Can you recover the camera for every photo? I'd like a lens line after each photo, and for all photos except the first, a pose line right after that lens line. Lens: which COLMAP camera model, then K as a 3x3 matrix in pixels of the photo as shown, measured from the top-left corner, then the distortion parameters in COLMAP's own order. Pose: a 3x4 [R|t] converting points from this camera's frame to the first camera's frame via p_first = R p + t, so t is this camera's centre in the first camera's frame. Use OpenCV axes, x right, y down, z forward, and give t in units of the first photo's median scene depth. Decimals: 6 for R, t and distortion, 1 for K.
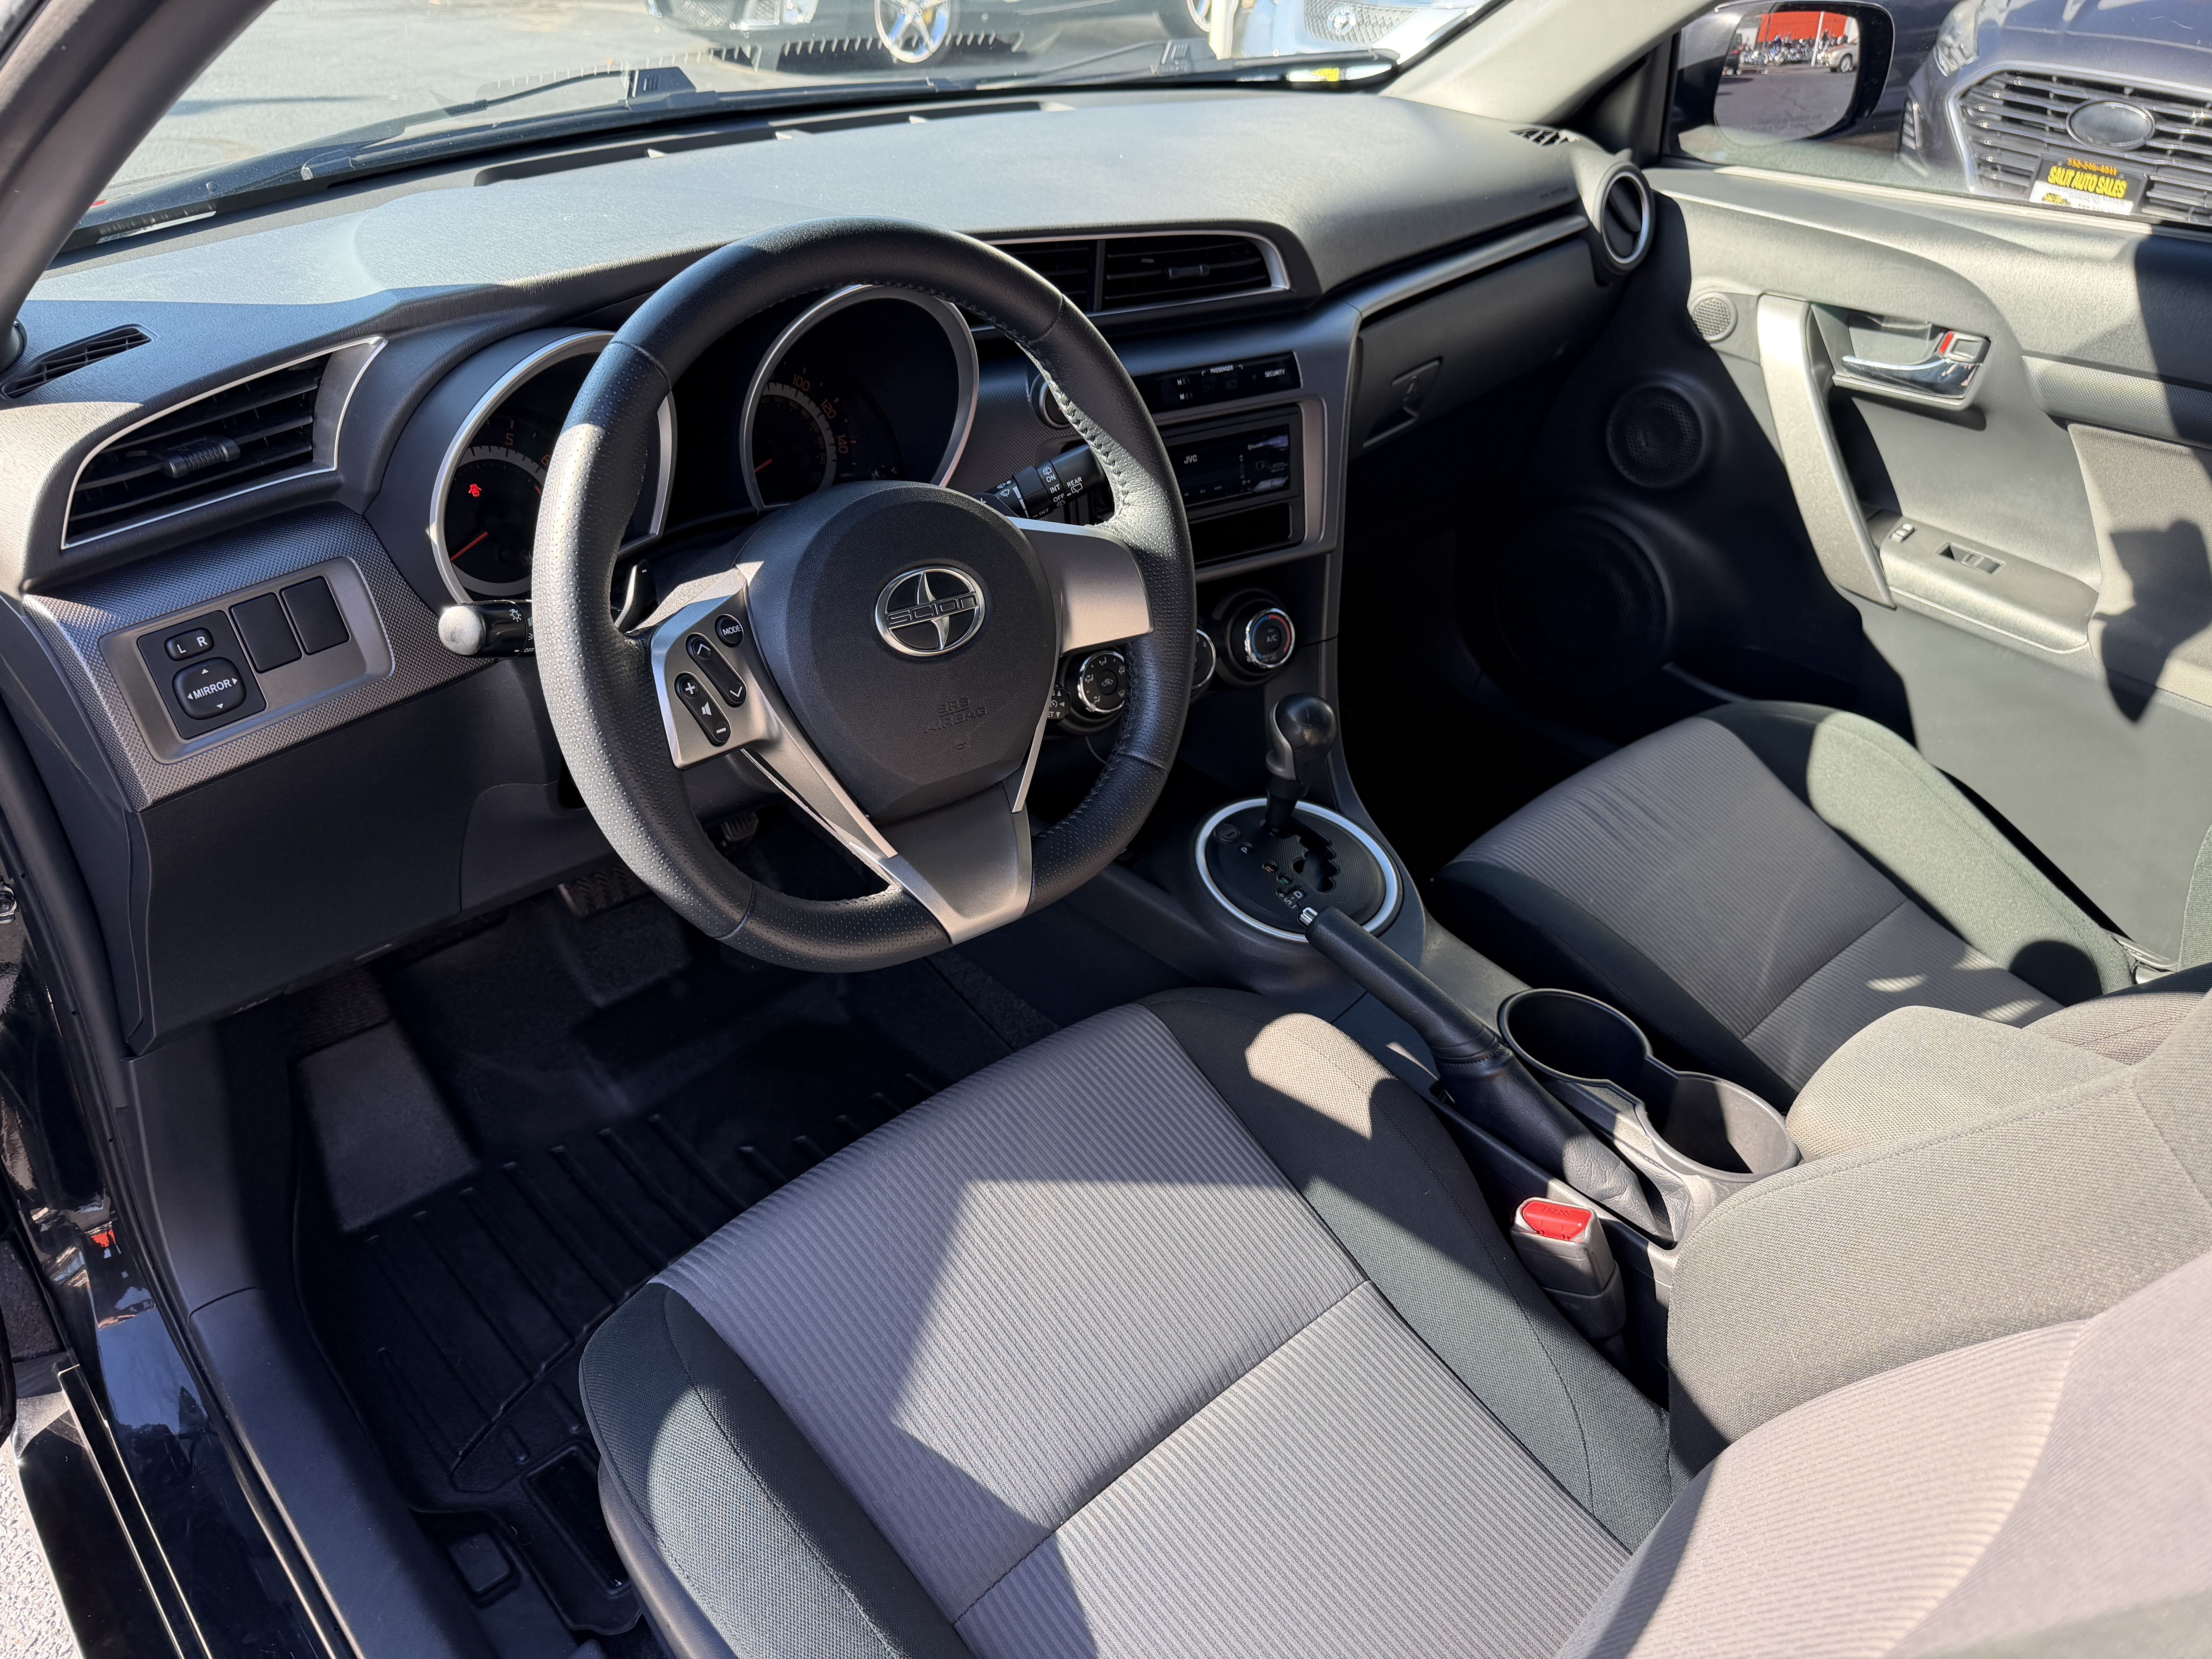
lens RADIAL K [[1563.2, 0, 1101.5], [0, 1563.2, 823.7], [0, 0, 1]] dist [0.017822, -0.024210]
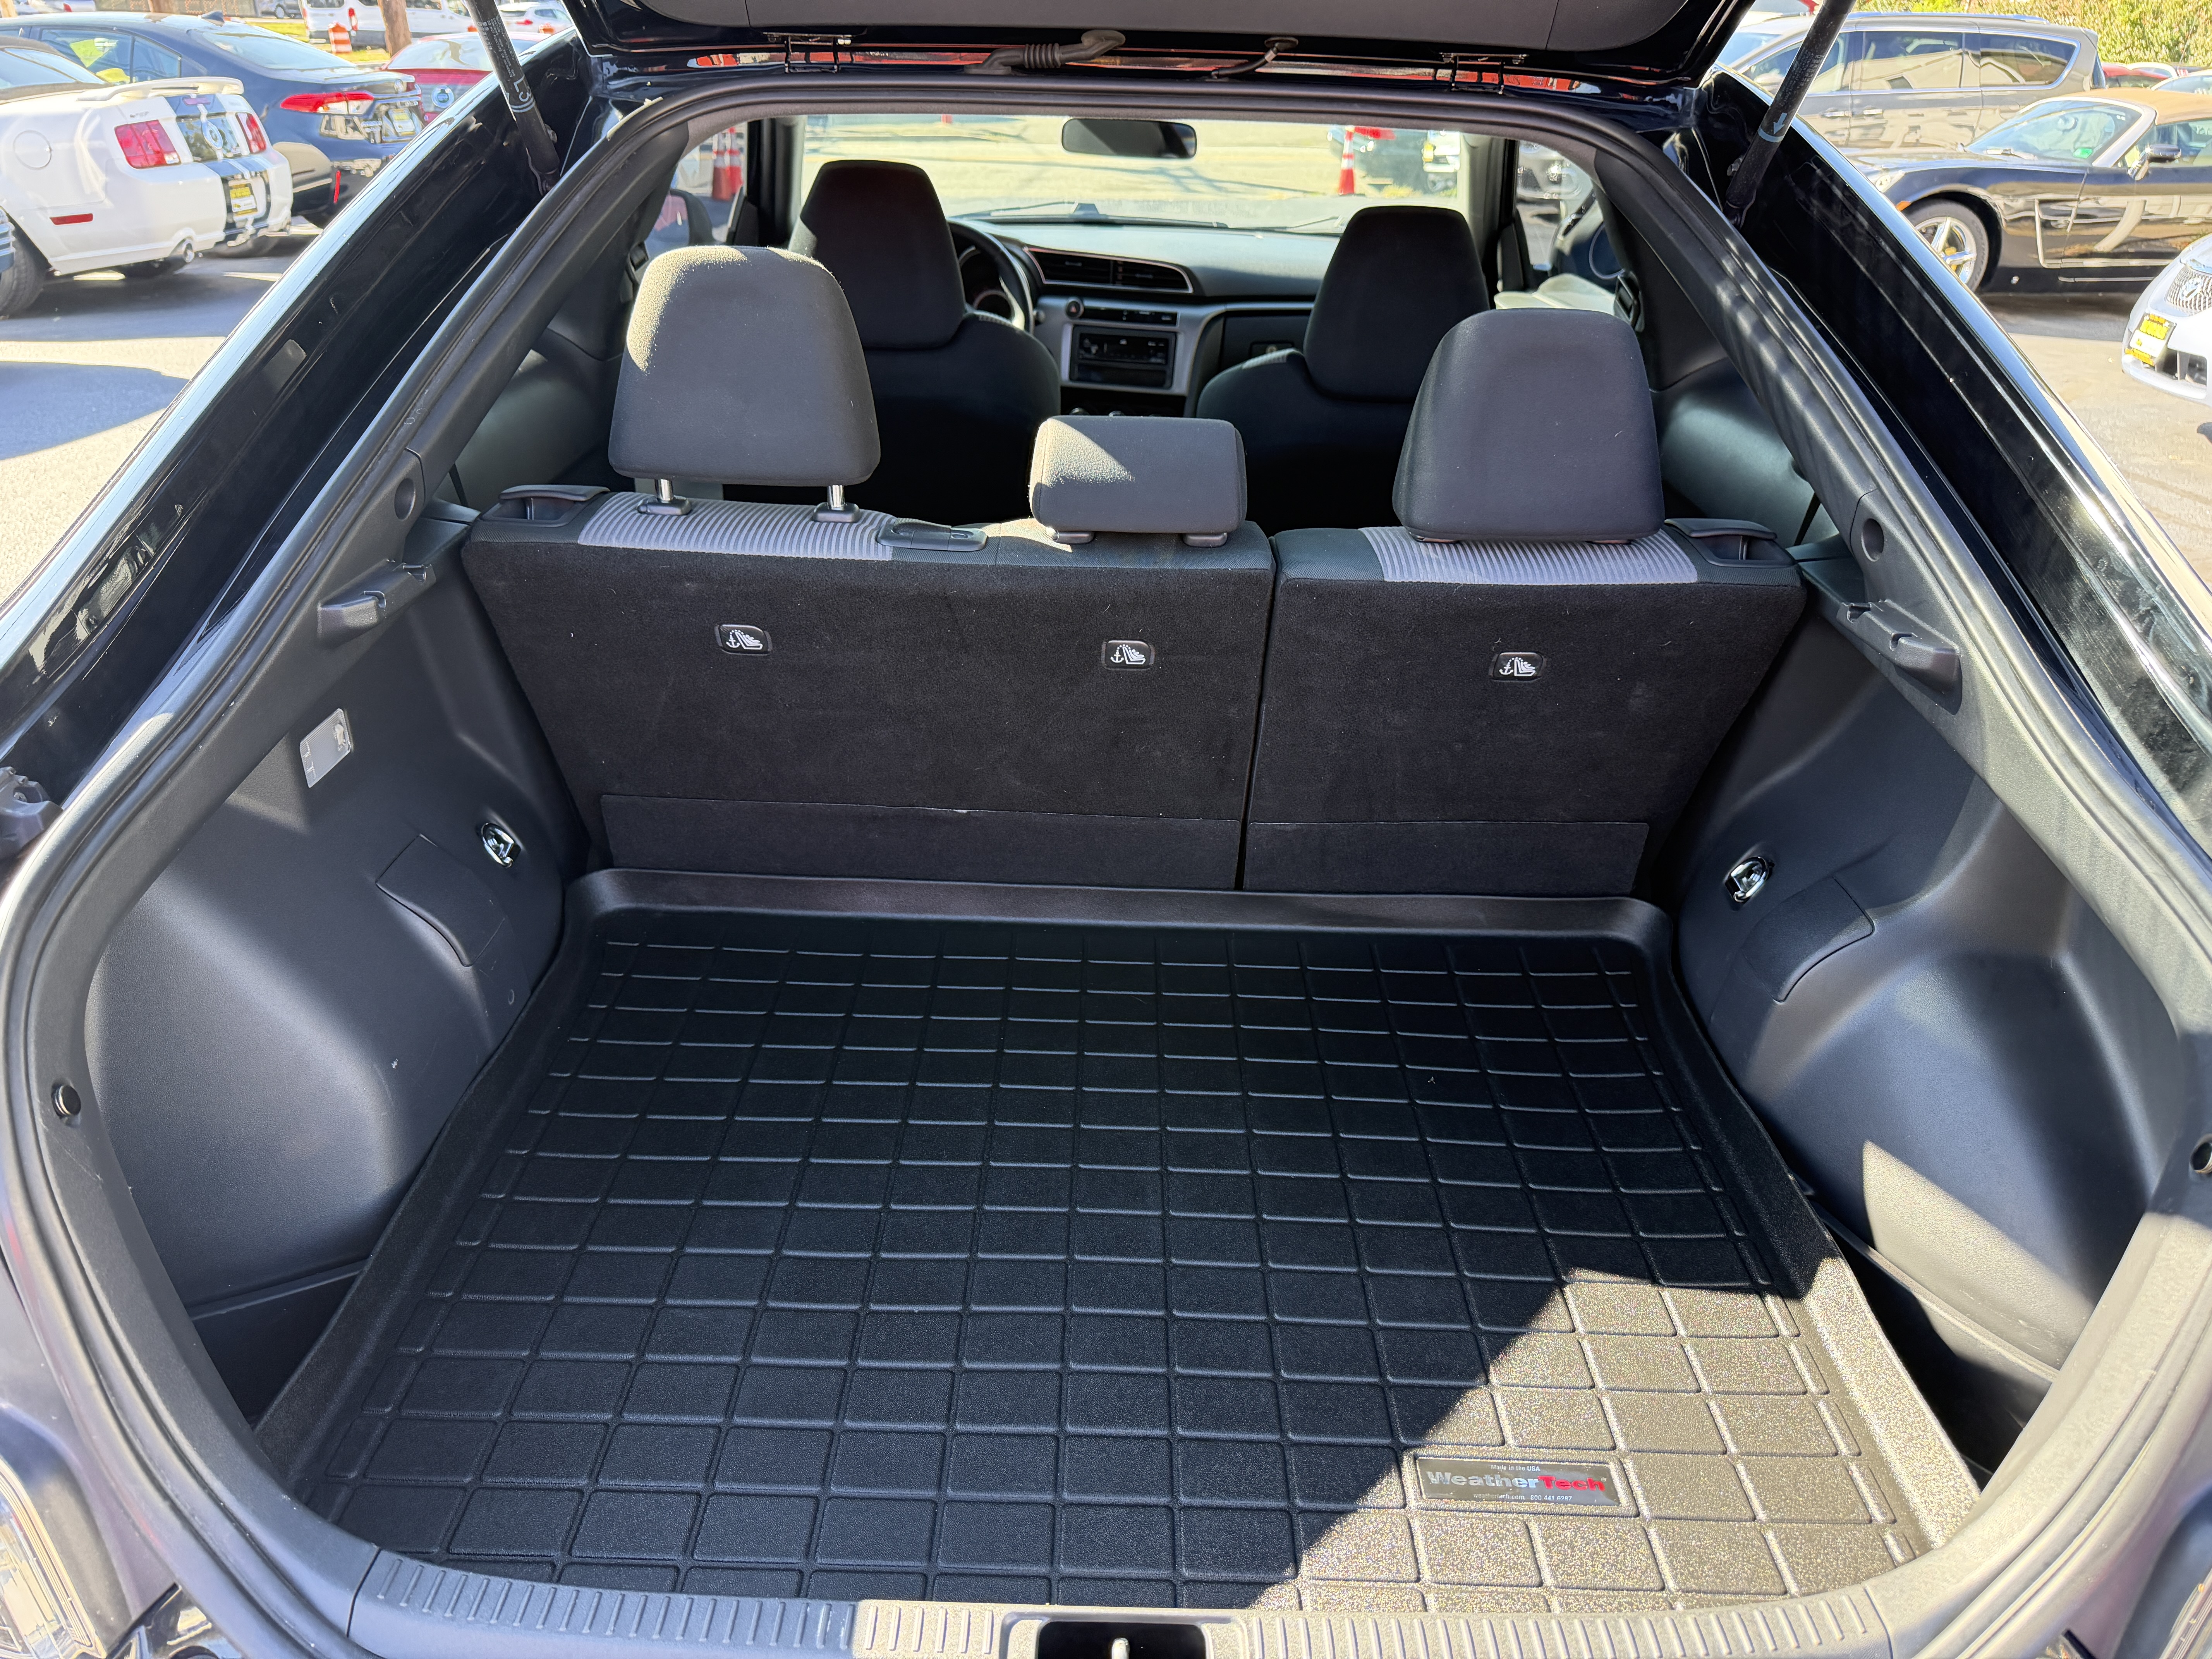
lens RADIAL K [[1563.2, 0, 1109.7], [0, 1563.2, 833.6], [0, 0, 1]] dist [0.017822, -0.024210]
pose [[0.726020, 0.307523, -0.615081, 1.578586], [-0.383283, 0.923584, 0.009352, 0.427627], [0.570955, 0.228960, 0.788408, -0.758560]]
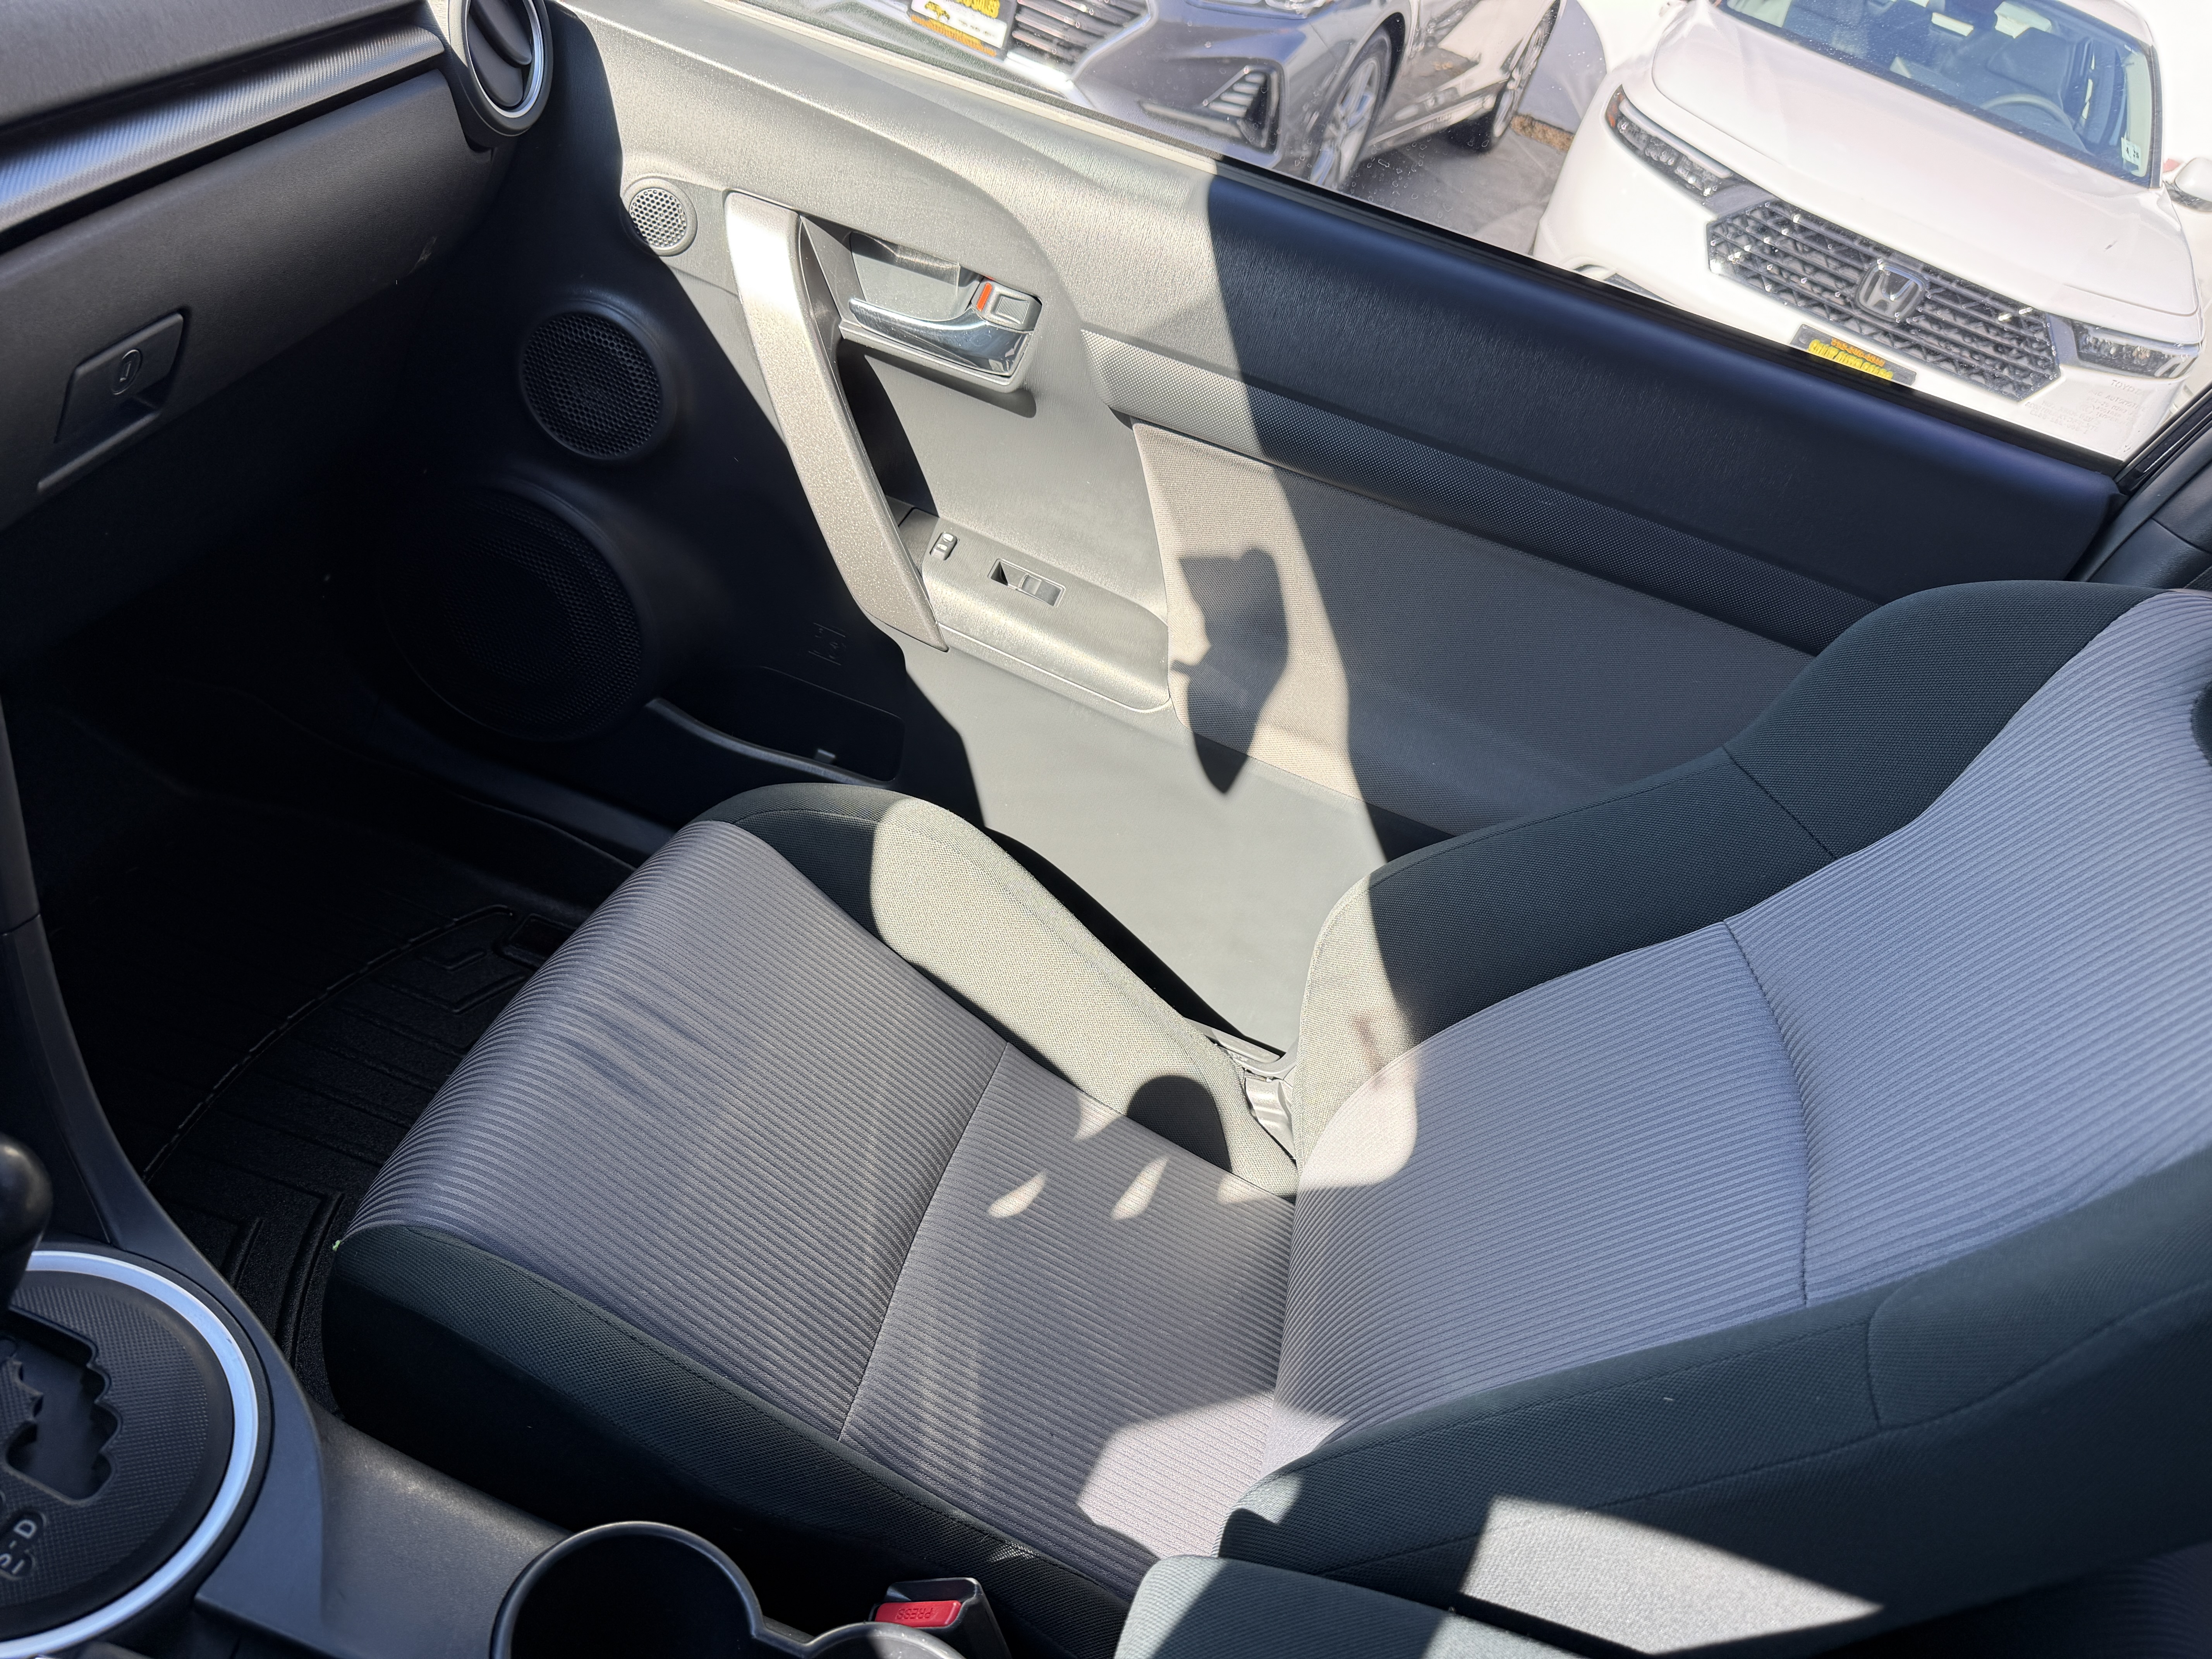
lens RADIAL K [[1563.2, 0, 1111.1], [0, 1563.2, 846.2], [0, 0, 1]] dist [0.017822, -0.024210]
pose [[0.789768, -0.166211, 0.590458, 0.117810], [0.073264, 0.981259, 0.178225, -0.184460], [-0.609015, -0.097497, 0.787144, 0.375643]]
